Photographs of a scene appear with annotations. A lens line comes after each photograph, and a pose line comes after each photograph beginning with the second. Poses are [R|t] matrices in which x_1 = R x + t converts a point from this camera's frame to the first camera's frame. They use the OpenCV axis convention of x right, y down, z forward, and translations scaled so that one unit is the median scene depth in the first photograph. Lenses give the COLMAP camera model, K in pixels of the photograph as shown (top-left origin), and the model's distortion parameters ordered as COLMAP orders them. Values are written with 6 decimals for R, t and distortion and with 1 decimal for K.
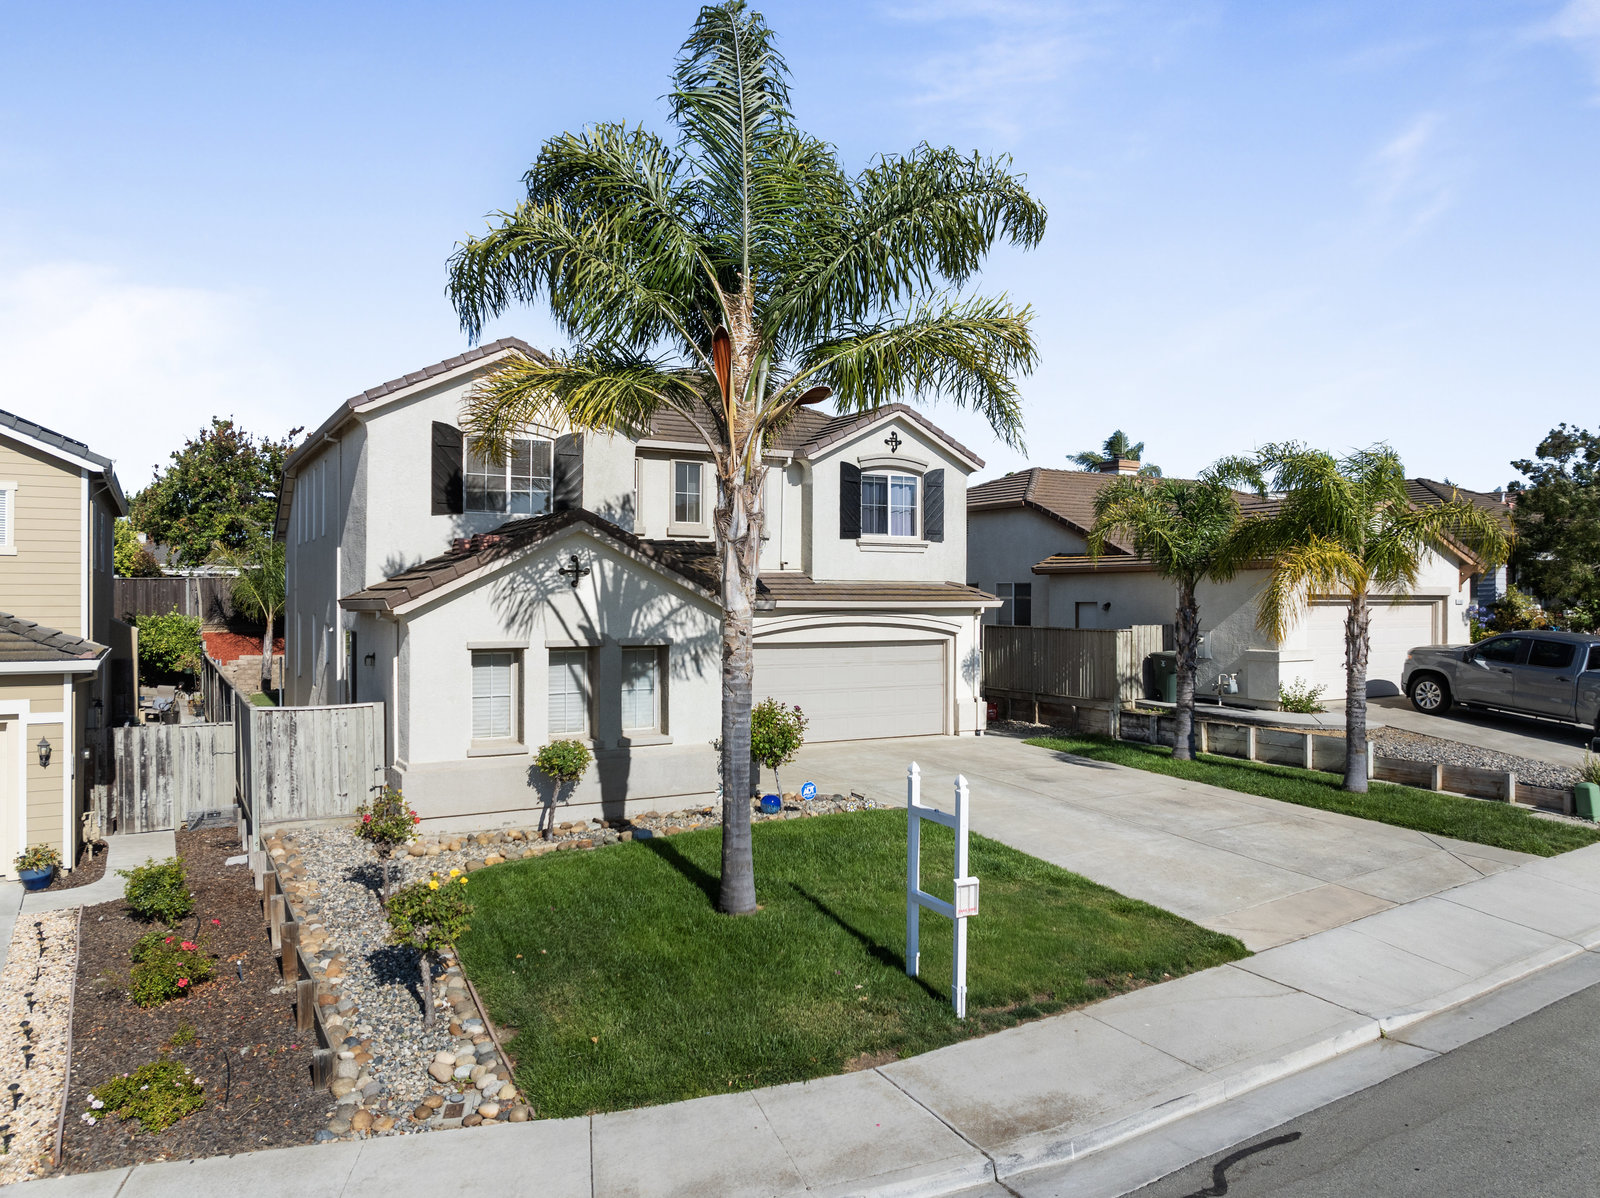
lens RADIAL K [[1139.6, 0, 808.3], [0, 1139.6, 597.5], [0, 0, 1]] dist [-0.042317, -0.001464]
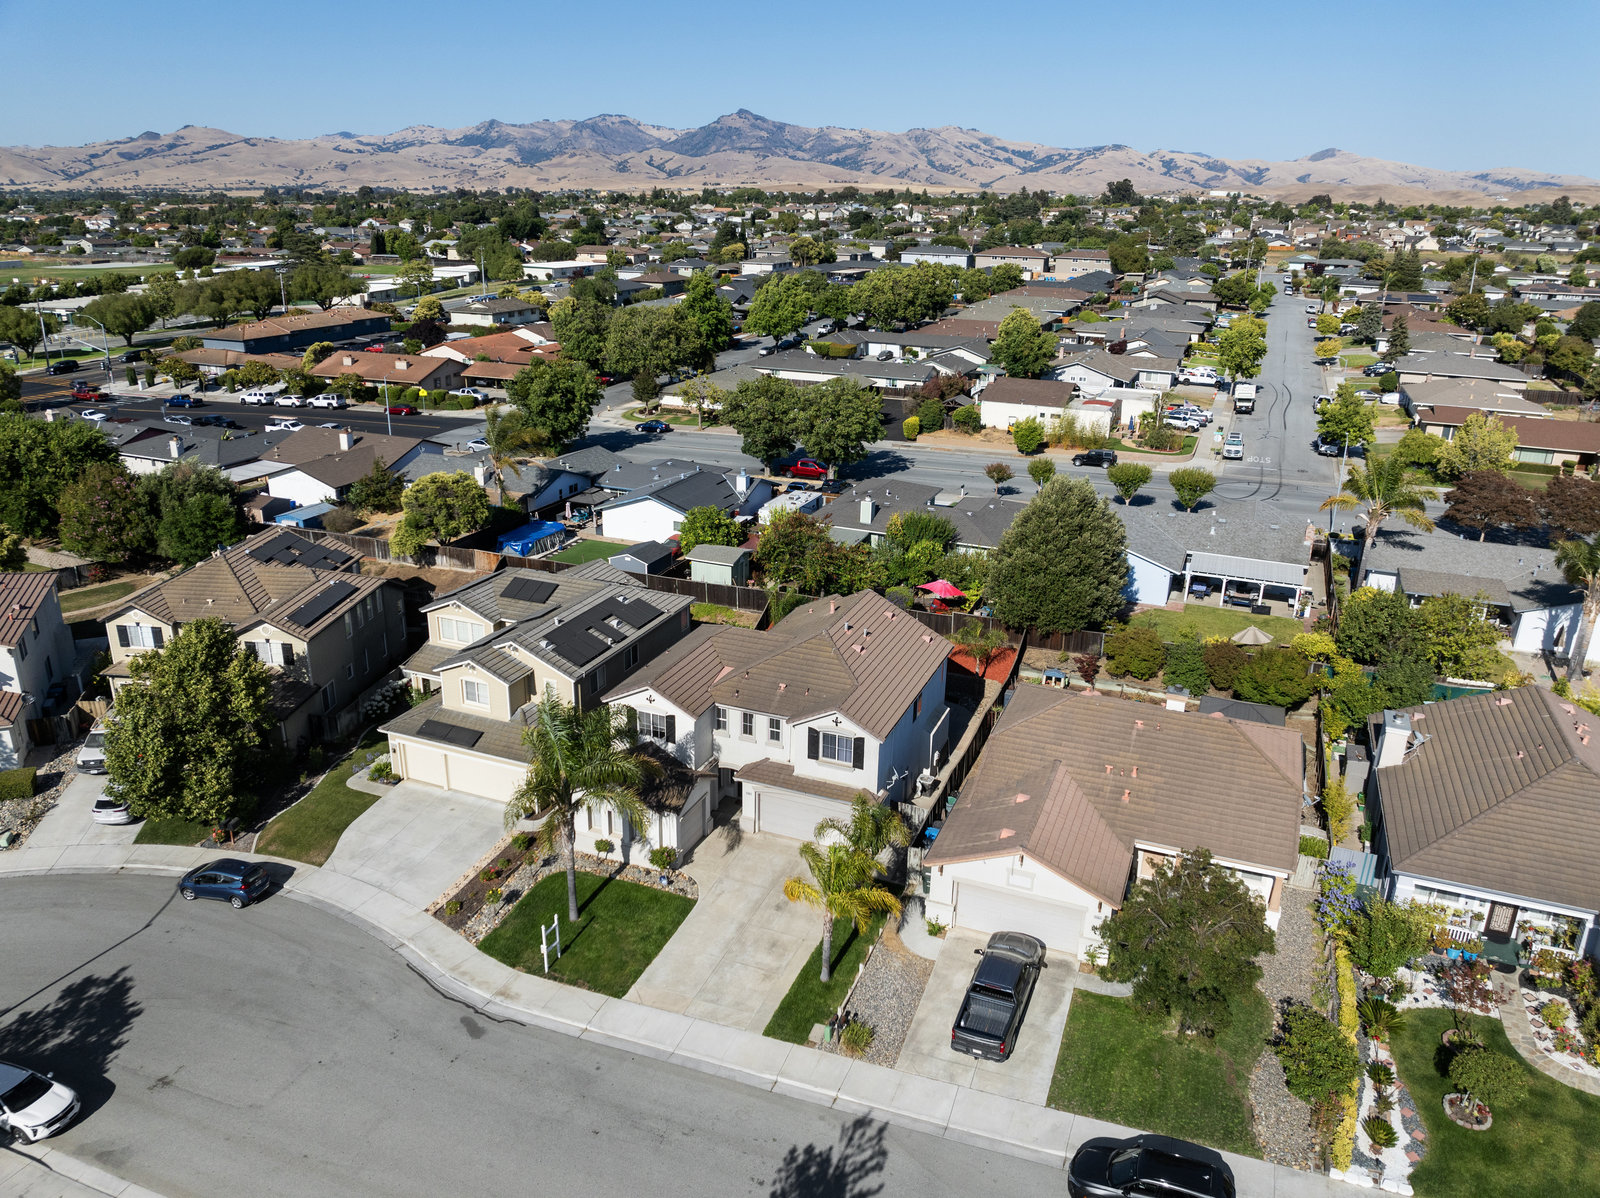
lens RADIAL K [[1128.0, 0, 800.0], [0, 1128.0, 599.0], [0, 0, 1]] dist [-0.042398, 0.005632]
pose [[0.611058, 0.271740, -0.743482, 2.290270], [-0.014244, 0.942853, 0.332903, -1.572020], [0.791457, -0.192833, 0.580009, -0.300606]]
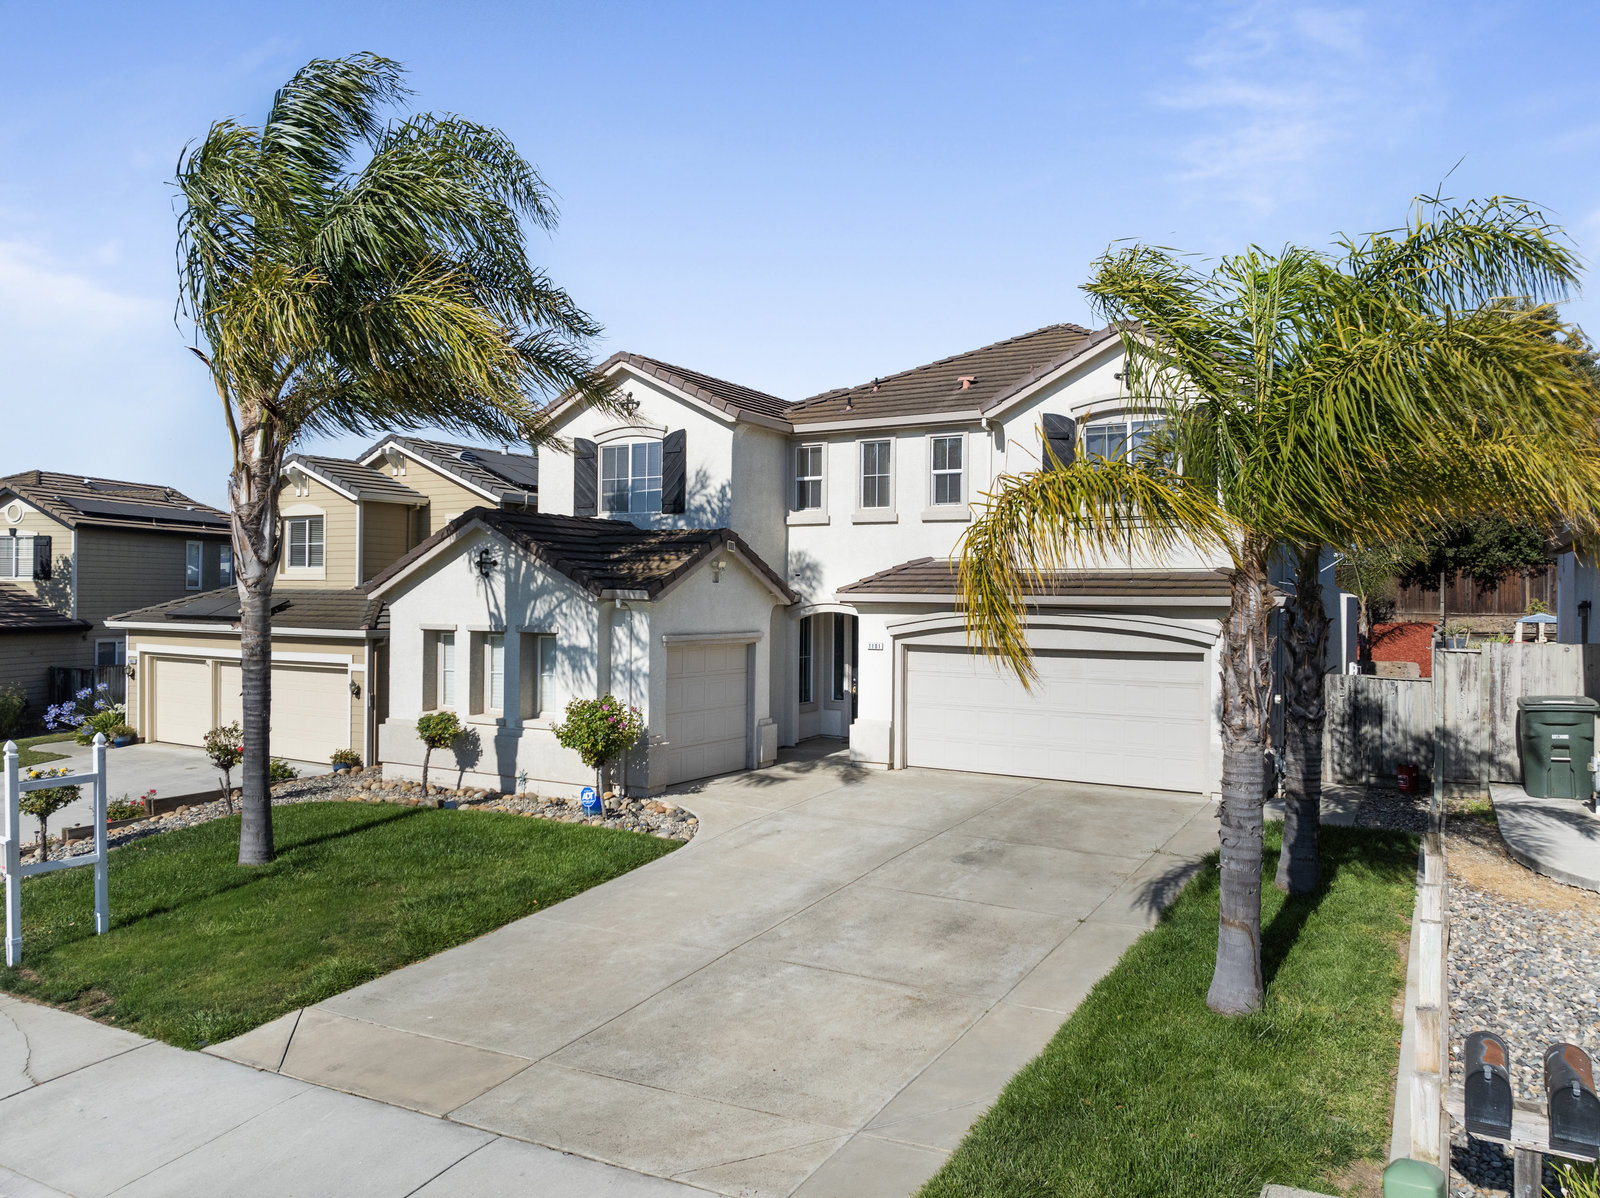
lens RADIAL K [[1128.0, 0, 800.0], [0, 1128.0, 599.0], [0, 0, 1]] dist [-0.042398, 0.005632]
pose [[0.497250, 0.001918, -0.867605, 0.900482], [-0.006722, 0.999976, -0.001642, 0.011362], [0.867581, 0.006648, 0.497251, 0.718508]]
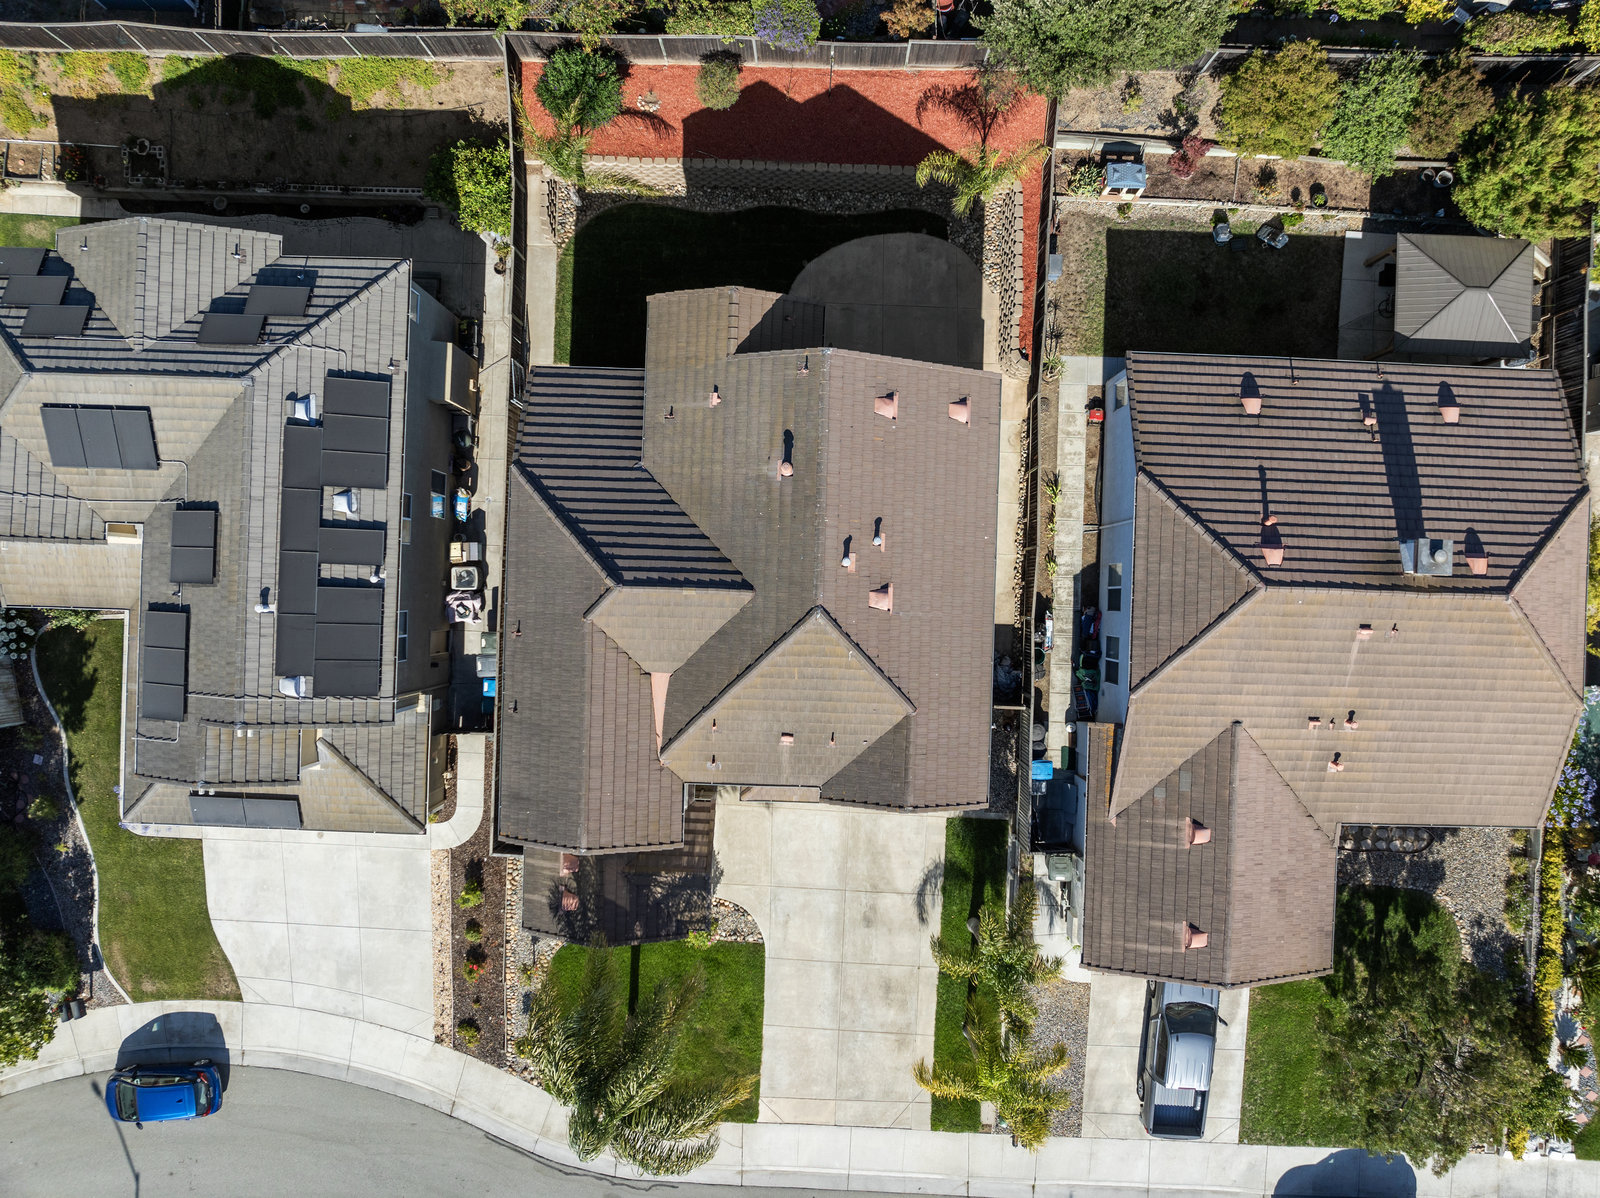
lens RADIAL K [[1128.0, 0, 800.0], [0, 1128.0, 599.0], [0, 0, 1]] dist [-0.042398, 0.005632]
pose [[0.848435, 0.529298, 0.001632, -0.225102], [0.002225, -0.006650, 0.999975, -2.139973], [0.529295, -0.848410, -0.006820, 1.743000]]
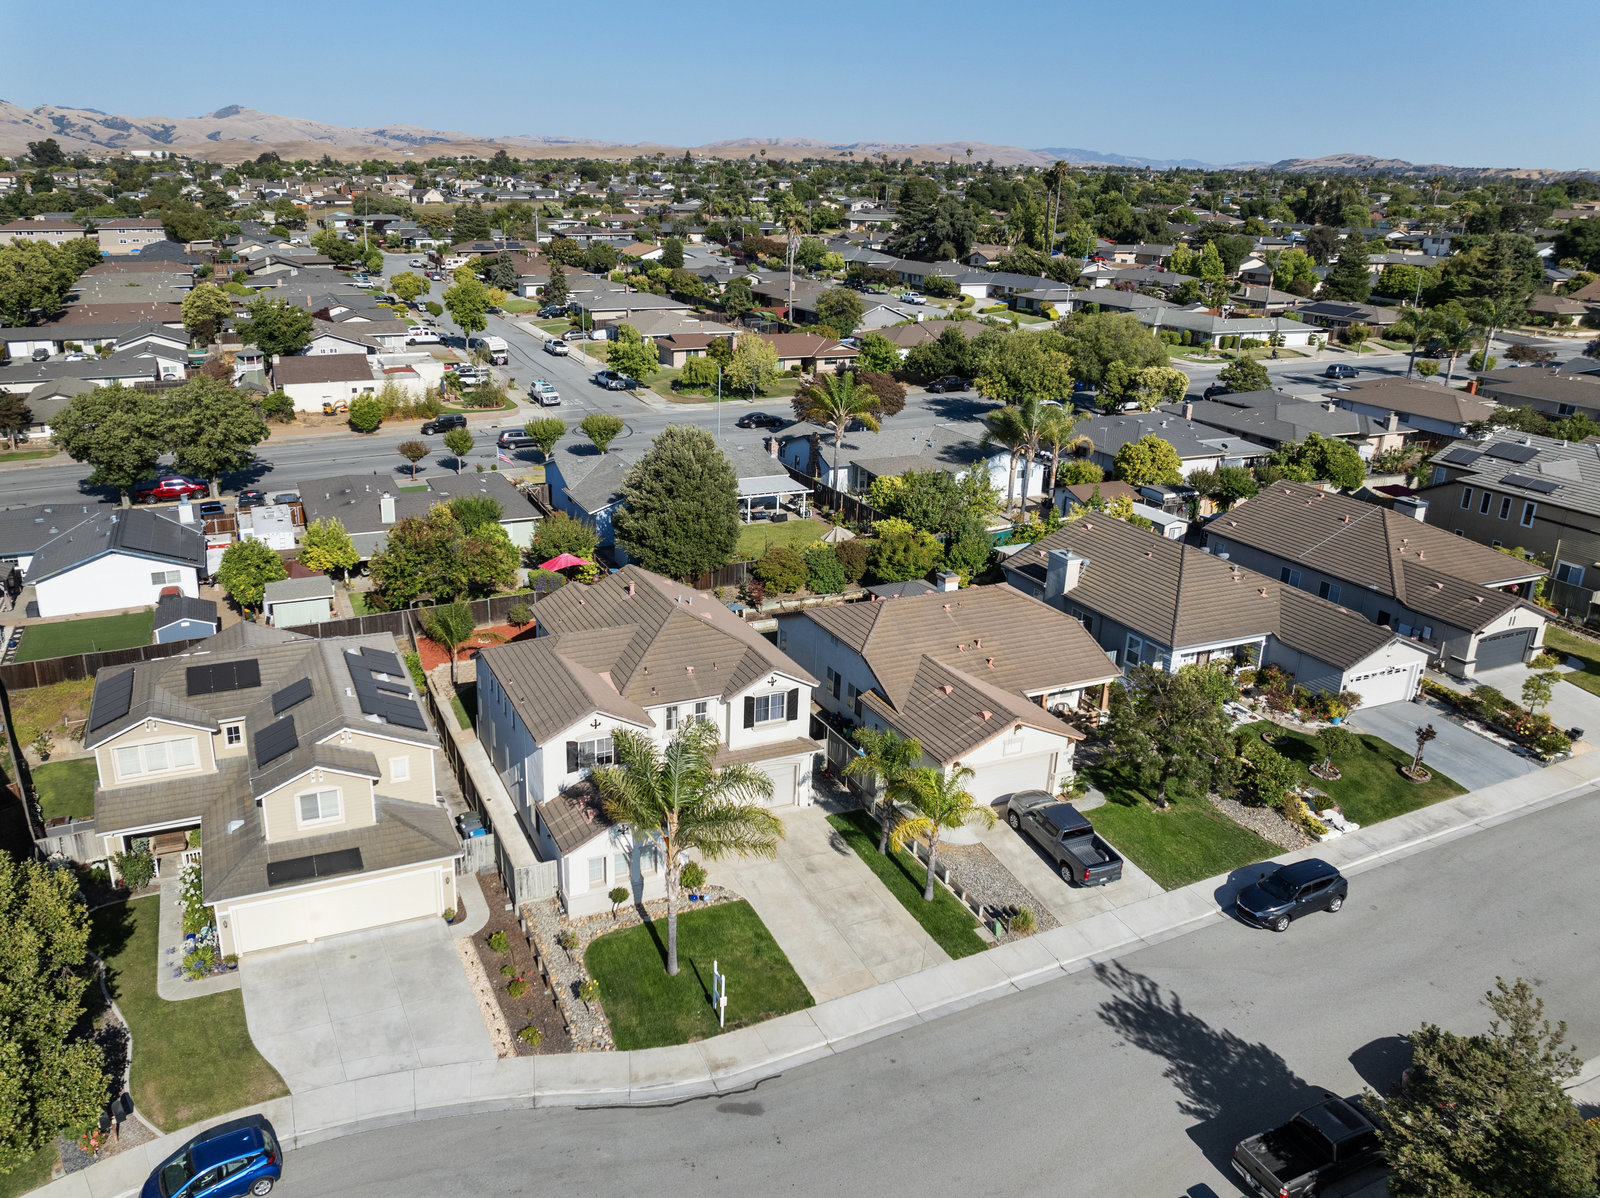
lens RADIAL K [[1178.3, 0, 688.2], [0, 1178.3, 592.6], [0, 0, 1]] dist [-0.036654, 0.002981]
pose [[0.989634, 0.053735, -0.133182, 0.306963], [-0.005767, 0.941484, 0.337009, -1.547333], [0.143498, -0.332747, 0.932034, -1.480525]]
